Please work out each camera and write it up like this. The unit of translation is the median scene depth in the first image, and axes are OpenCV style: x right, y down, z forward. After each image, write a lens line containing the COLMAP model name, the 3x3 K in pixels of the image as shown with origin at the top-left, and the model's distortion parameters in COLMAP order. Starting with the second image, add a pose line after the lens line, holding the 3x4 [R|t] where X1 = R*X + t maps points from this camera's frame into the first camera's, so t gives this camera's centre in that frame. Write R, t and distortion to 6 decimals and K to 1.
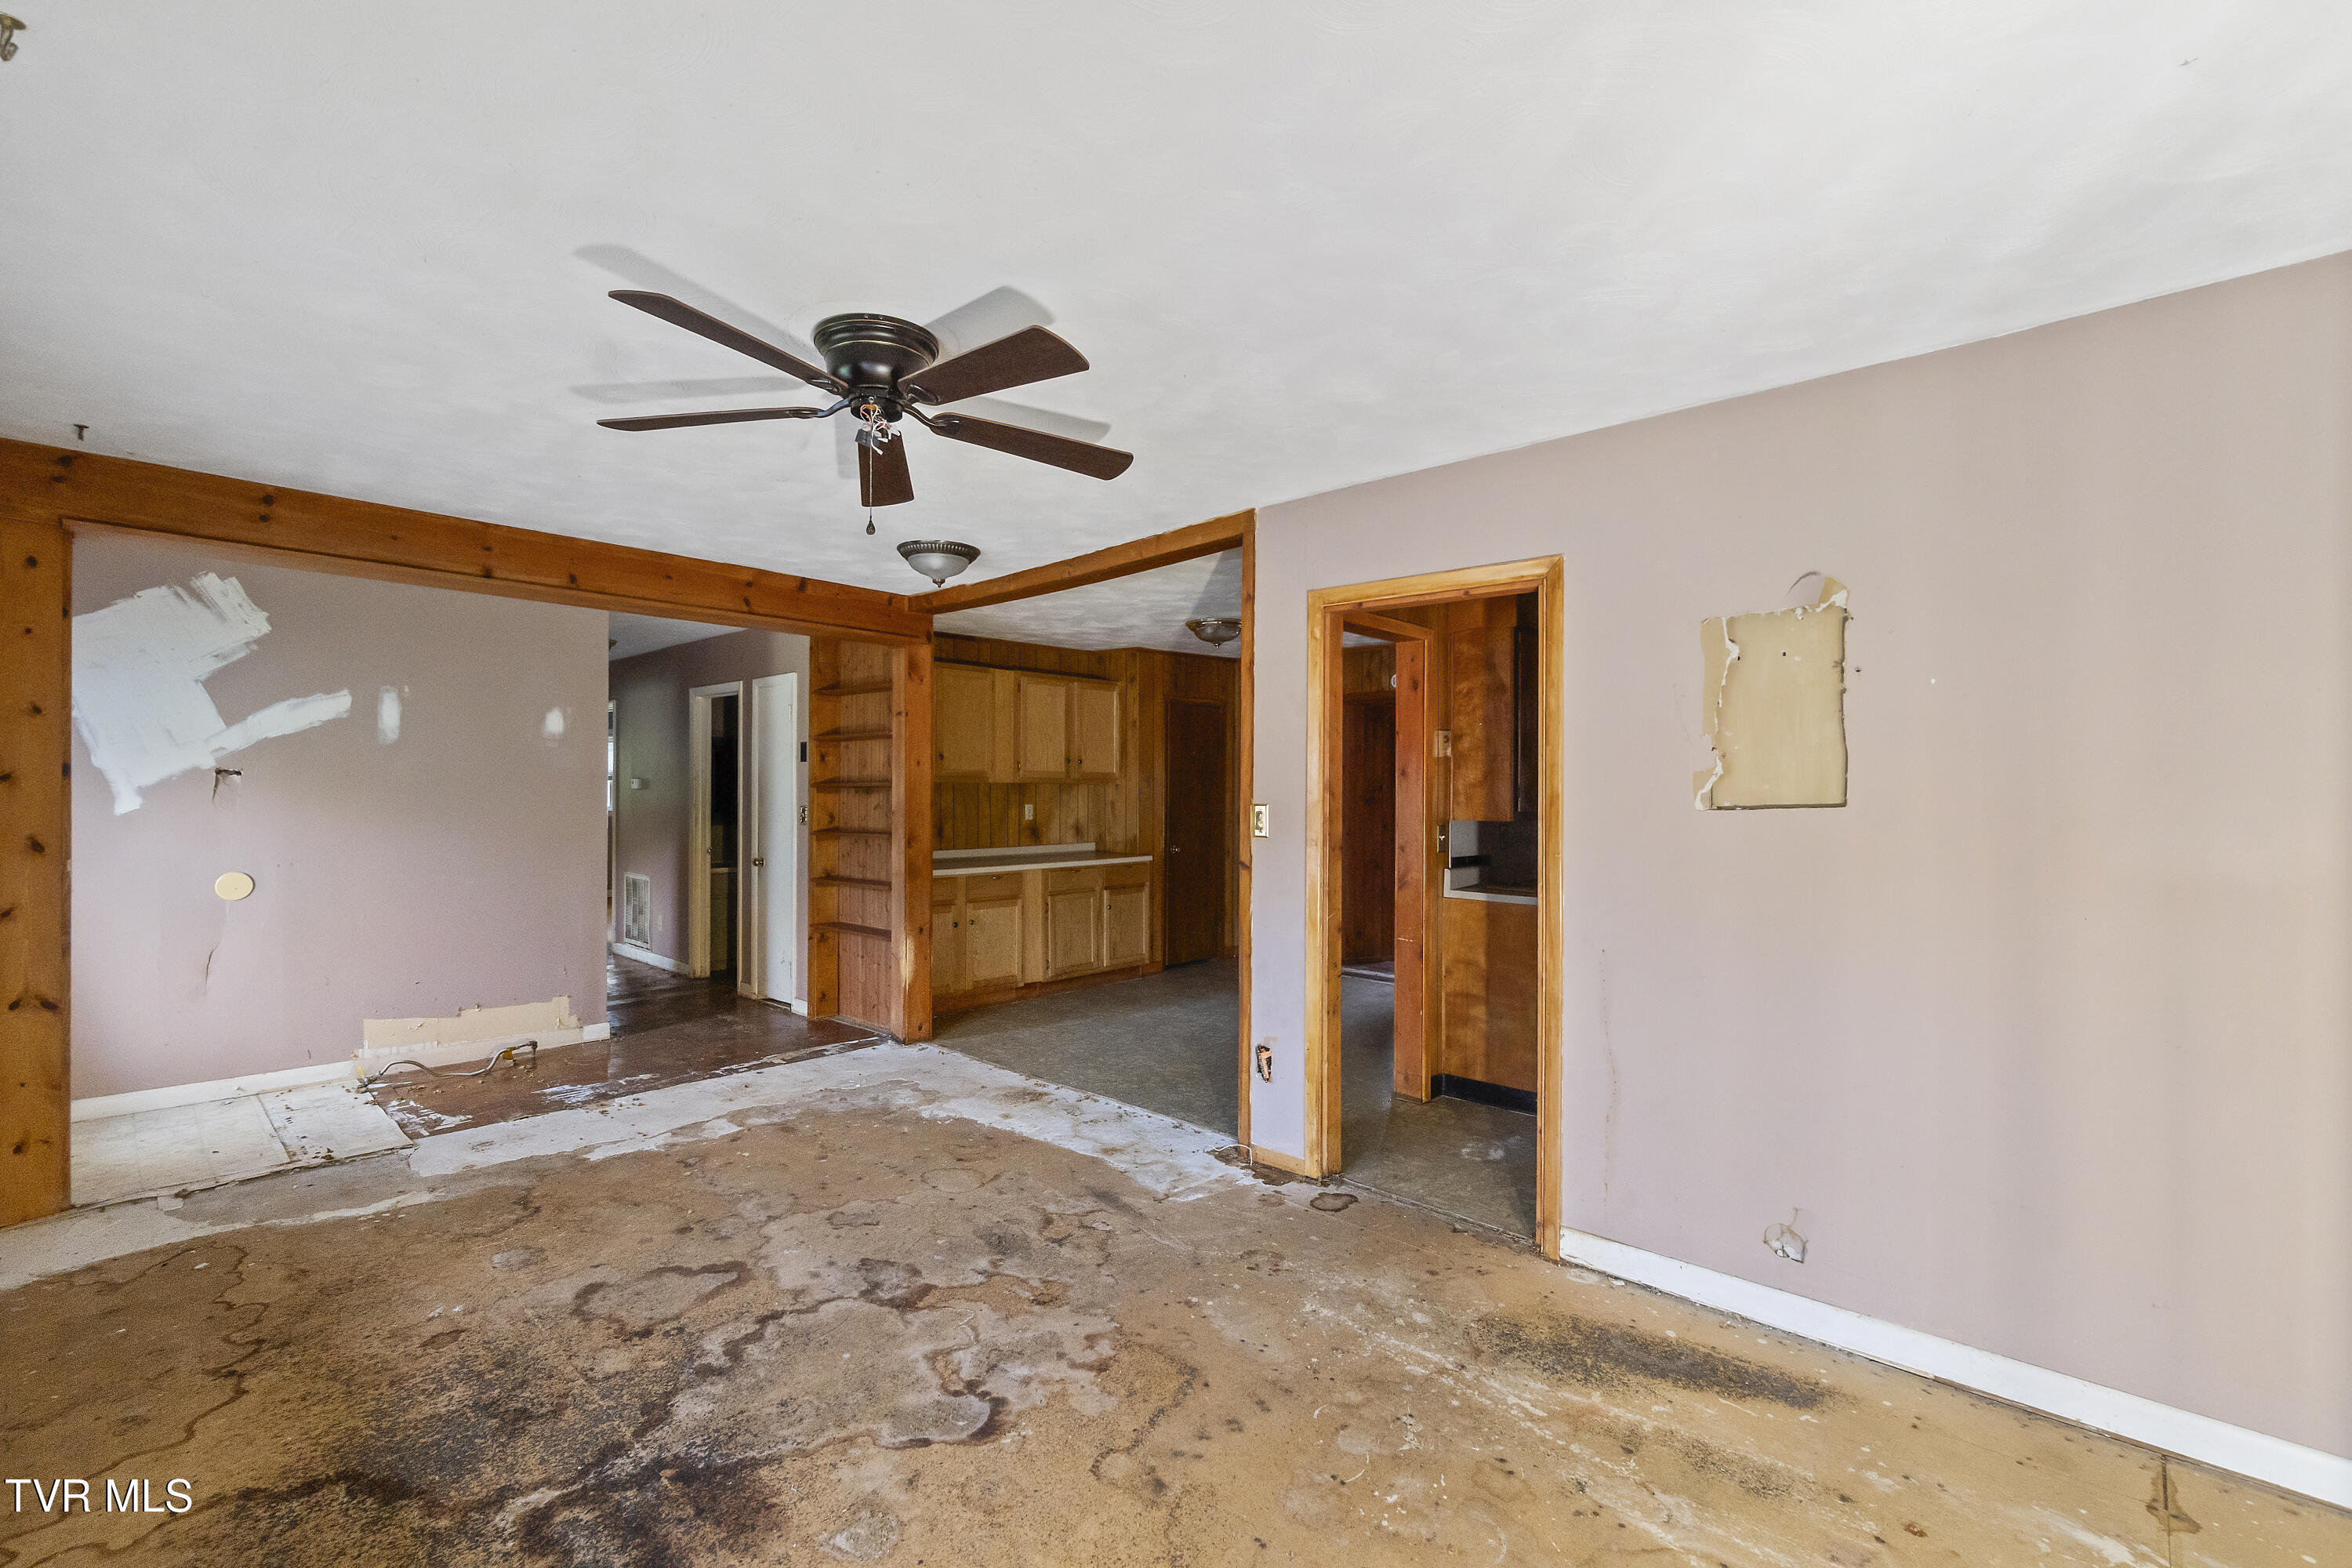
lens RADIAL K [[1019.0, 0, 1176.3], [0, 1019.0, 794.9], [0, 0, 1]] dist [-0.001299, 0.000000]
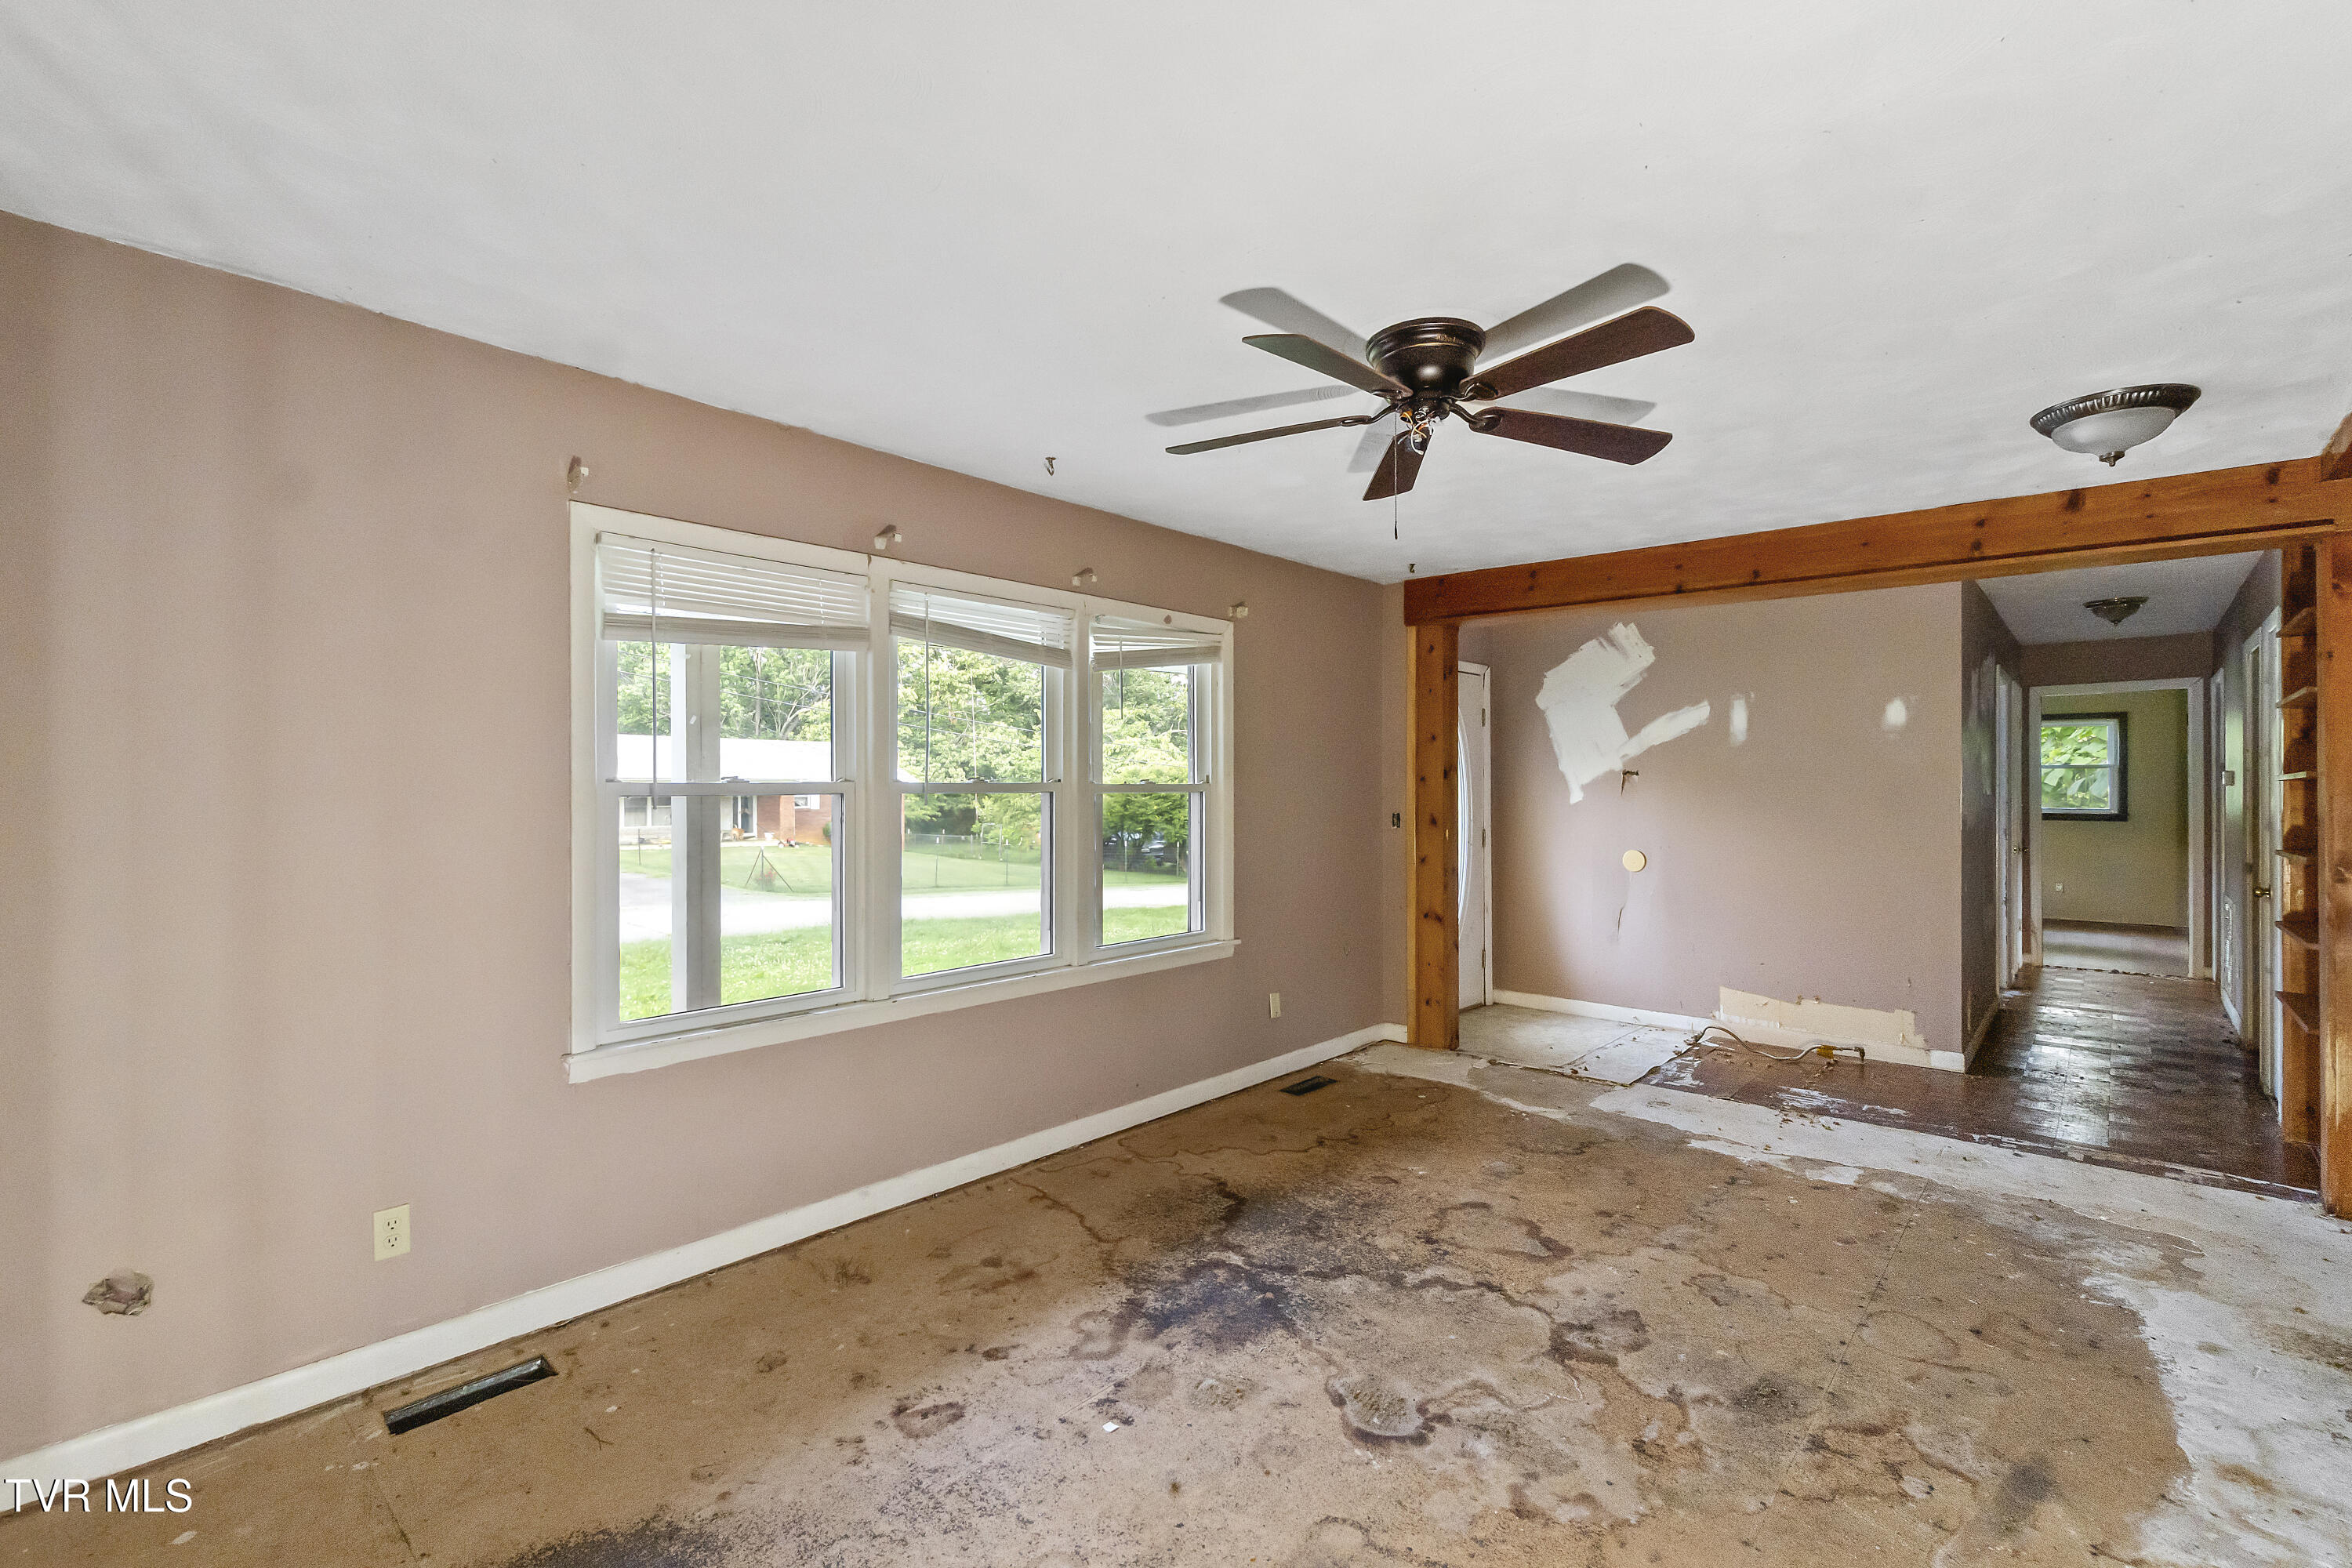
lens RADIAL K [[1049.4, 0, 1176.0], [0, 1049.4, 784.0], [0, 0, 1]] dist [0.000273, 0.000323]
pose [[0.020481, -0.006383, -0.999770, 0.437635], [-0.004011, 0.999971, -0.006467, 0.002977], [0.999782, 0.004142, 0.020454, 0.422996]]
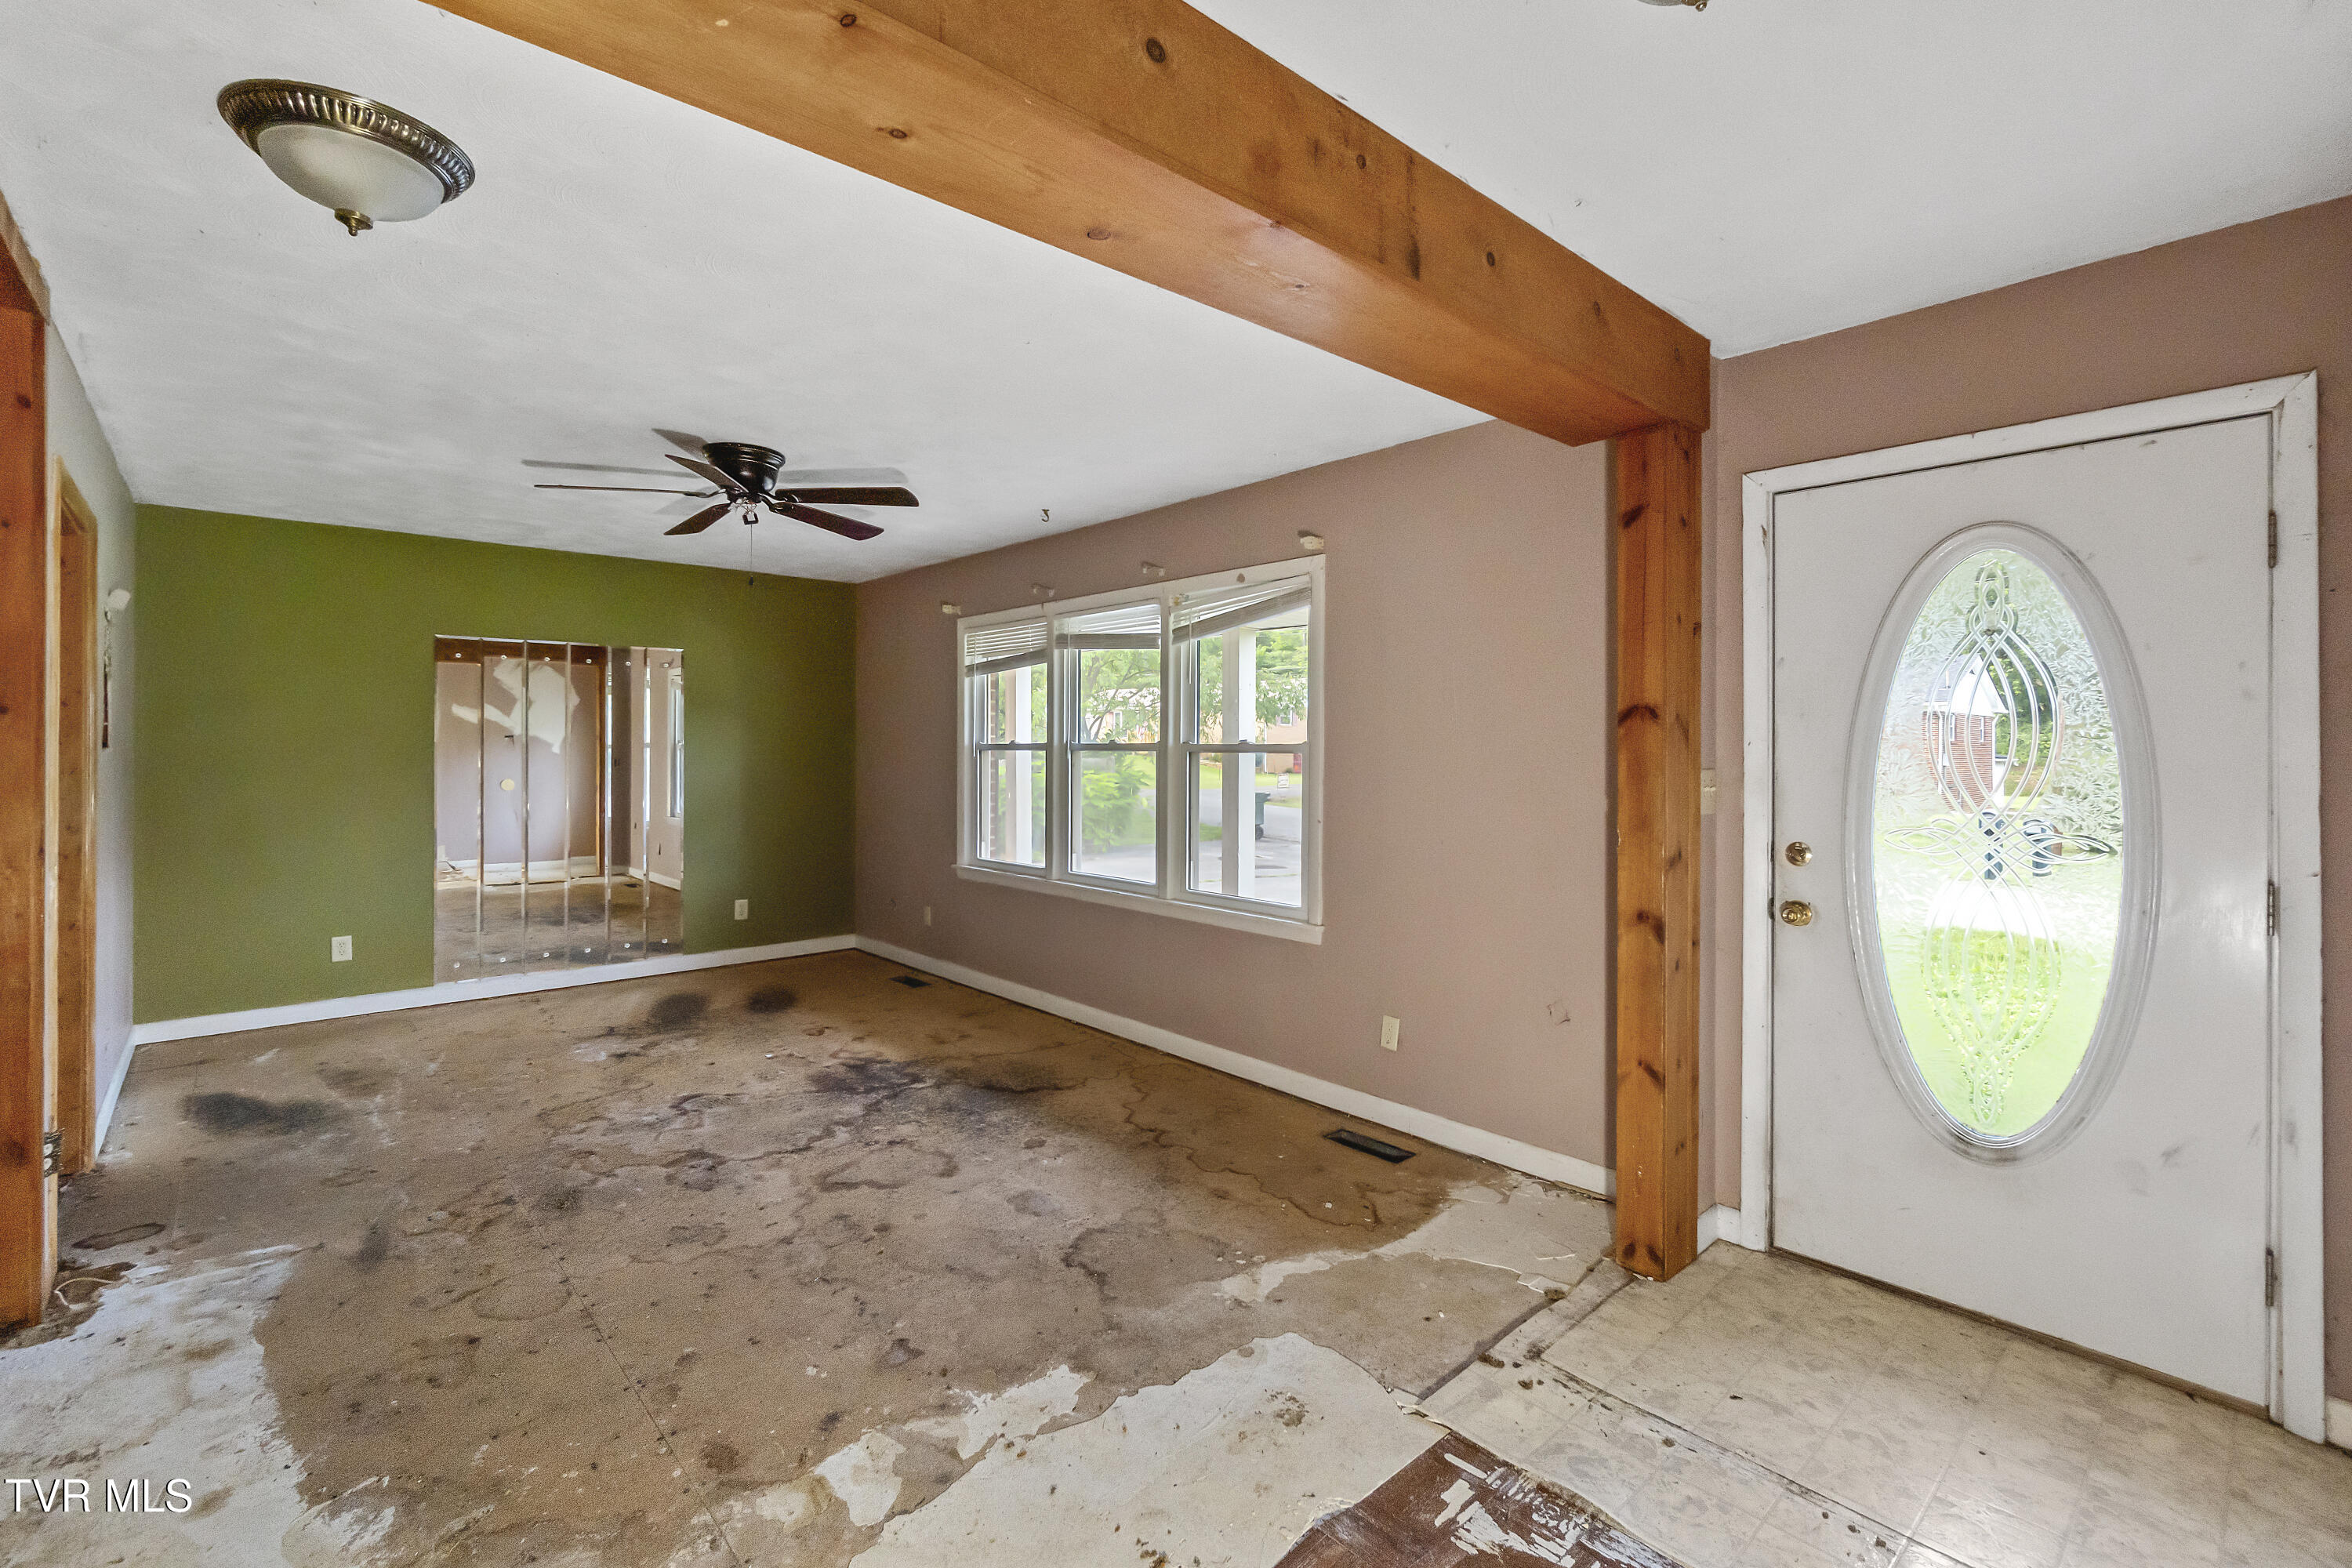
lens RADIAL K [[1036.1, 0, 1165.0], [0, 1036.1, 747.4], [0, 0, 1]] dist [-0.002051, -0.000063]
pose [[-0.995812, -0.008845, 0.090999, -0.628033], [-0.008646, 0.999959, 0.002580, -0.001749], [-0.091019, 0.001782, -0.995848, 1.462721]]
